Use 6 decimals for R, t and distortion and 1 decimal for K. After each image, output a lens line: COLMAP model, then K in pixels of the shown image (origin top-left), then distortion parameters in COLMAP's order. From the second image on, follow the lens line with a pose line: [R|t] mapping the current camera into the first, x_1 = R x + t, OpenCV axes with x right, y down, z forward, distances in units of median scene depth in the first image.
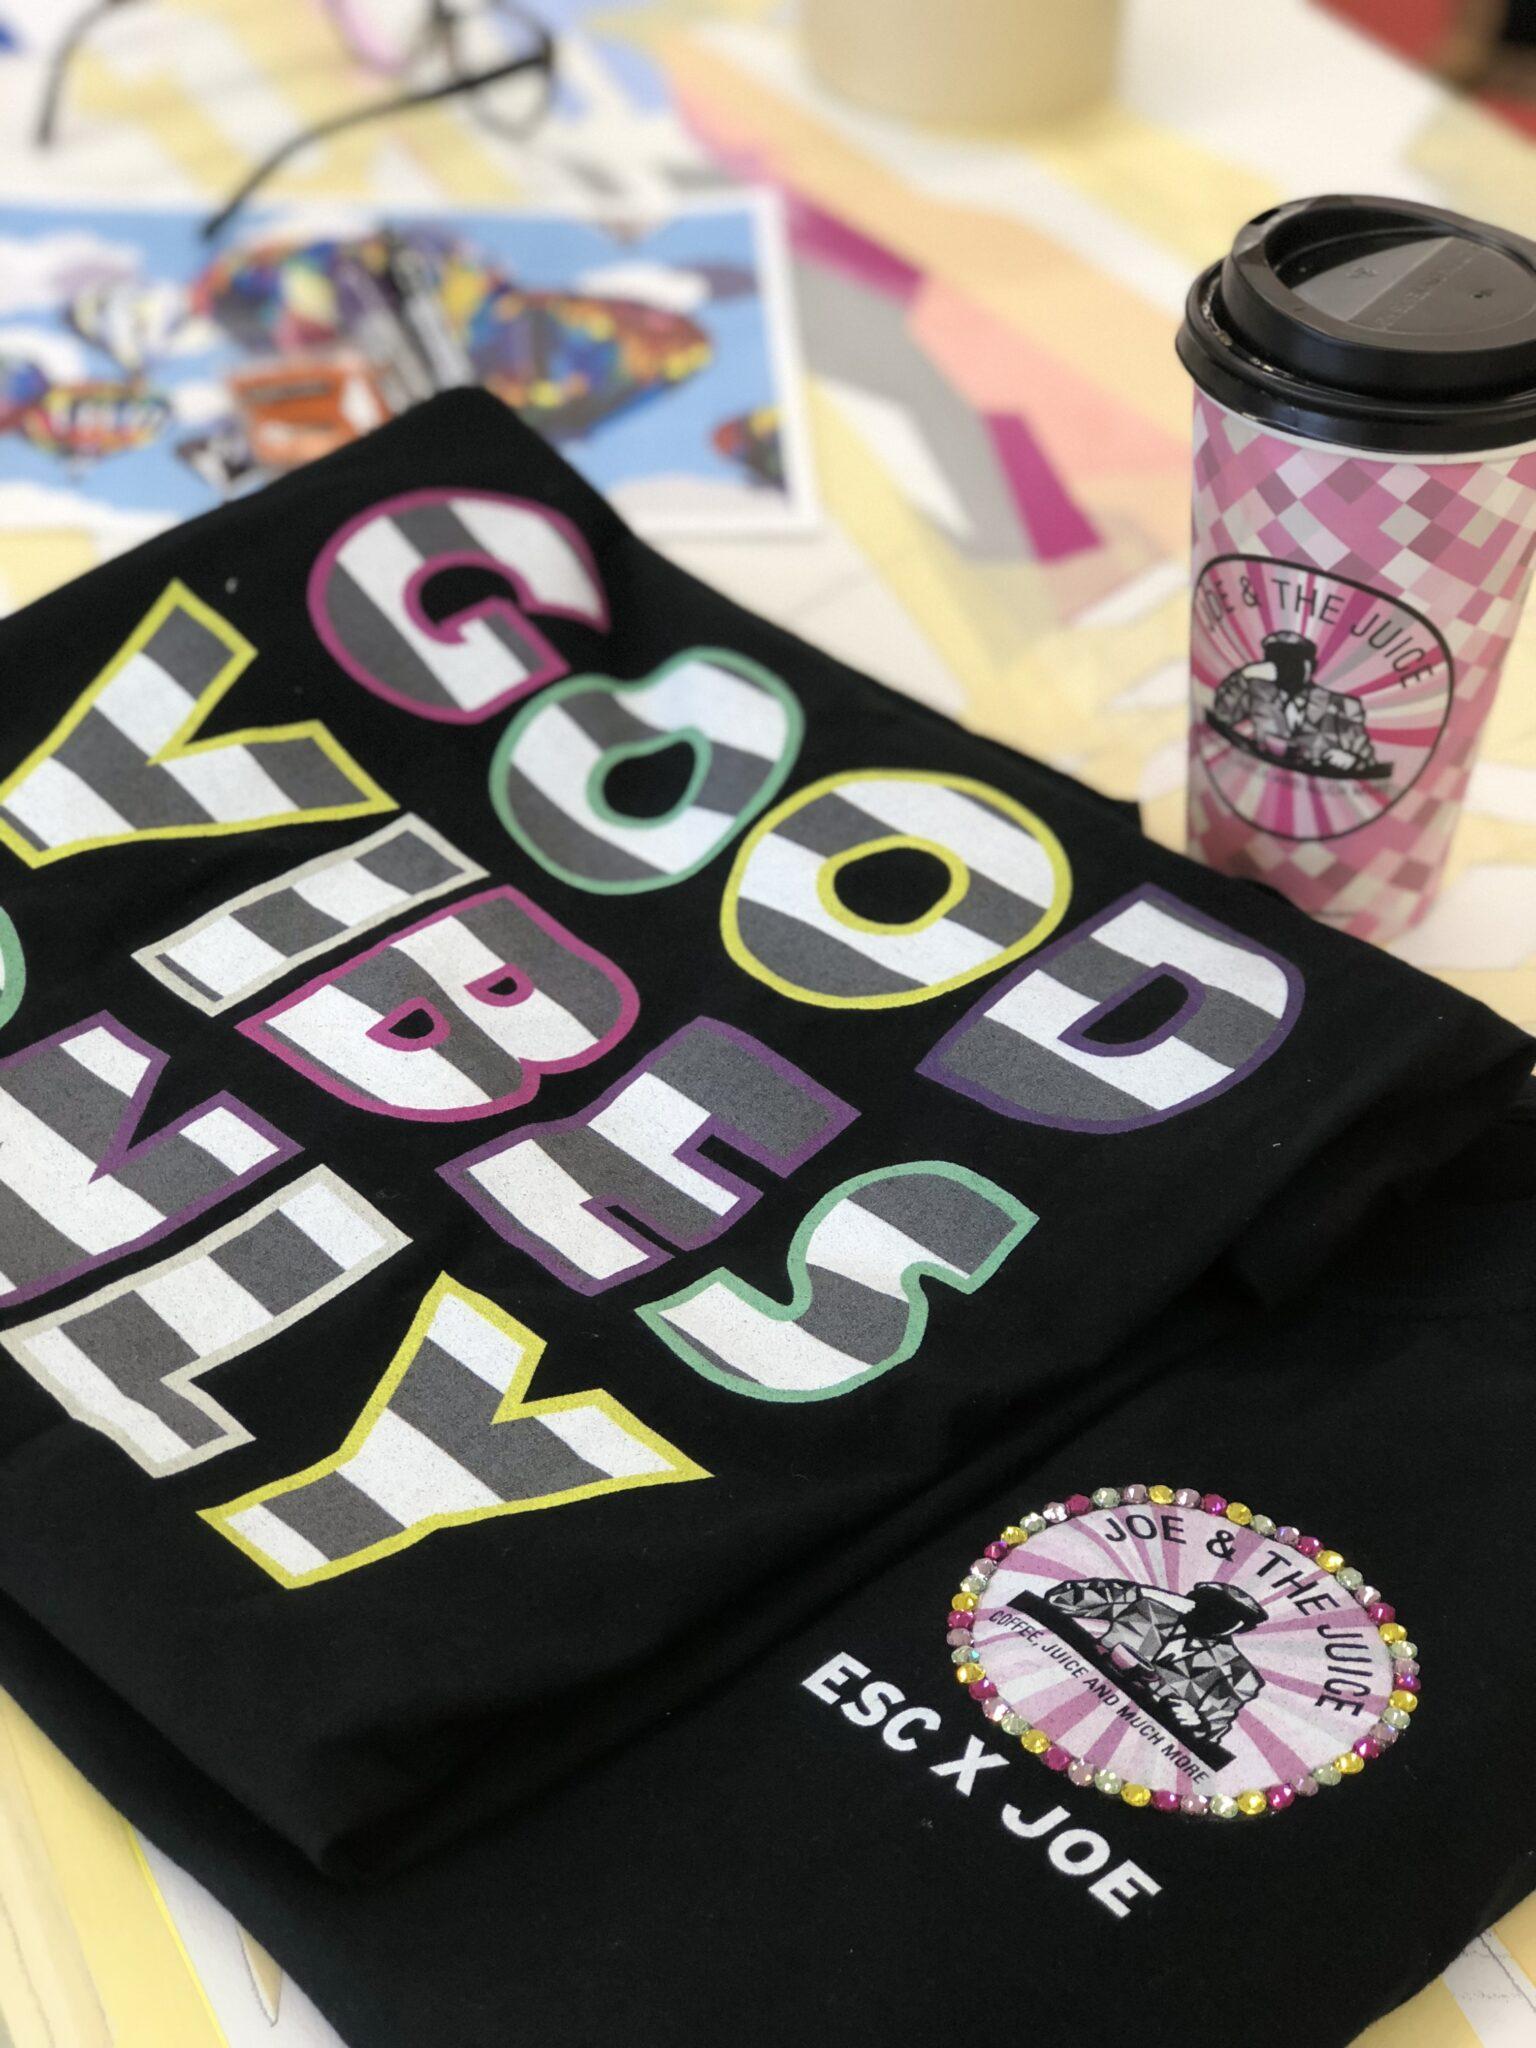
lens RADIAL K [[3407.6, 0, 769.0], [0, 3407.6, 1026.1], [0, 0, 1]] dist [0.008157, 0.000000]
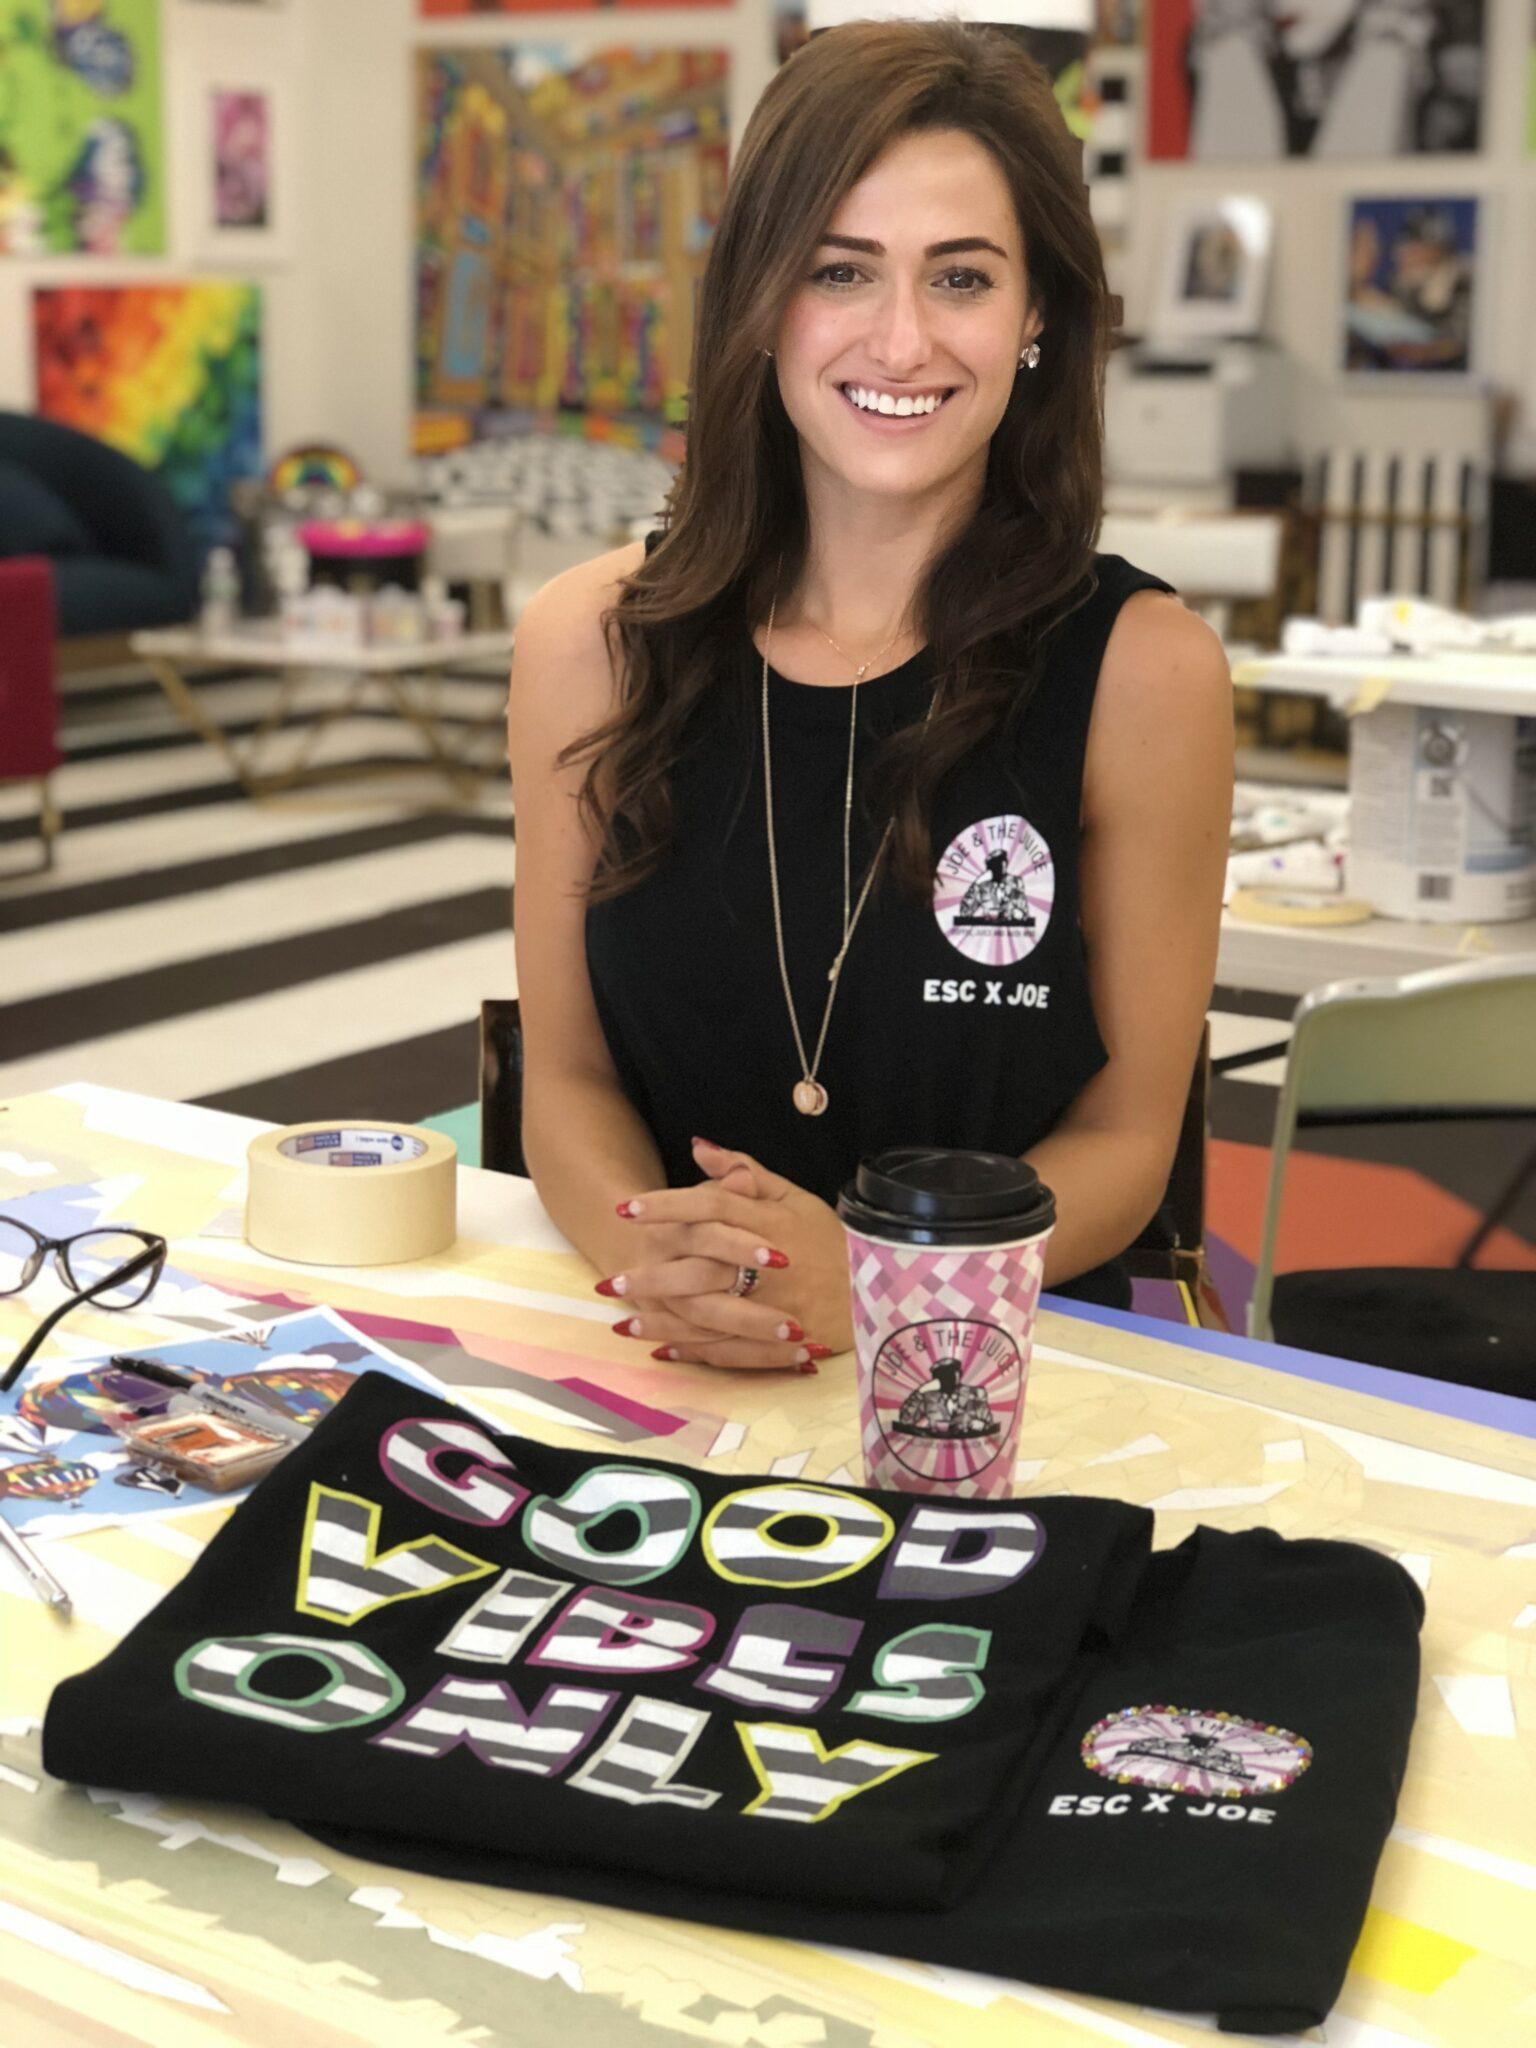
lens RADIAL K [[3407.6, 0, 766.7], [0, 3407.6, 1023.2], [0, 0, 1]] dist [0.008157, 0.000000]
pose [[0.865540, -0.121965, 0.485762, -0.831560], [0.308672, 0.893701, -0.325607, 0.304350], [-0.394414, 0.431767, 0.811181, -0.581105]]
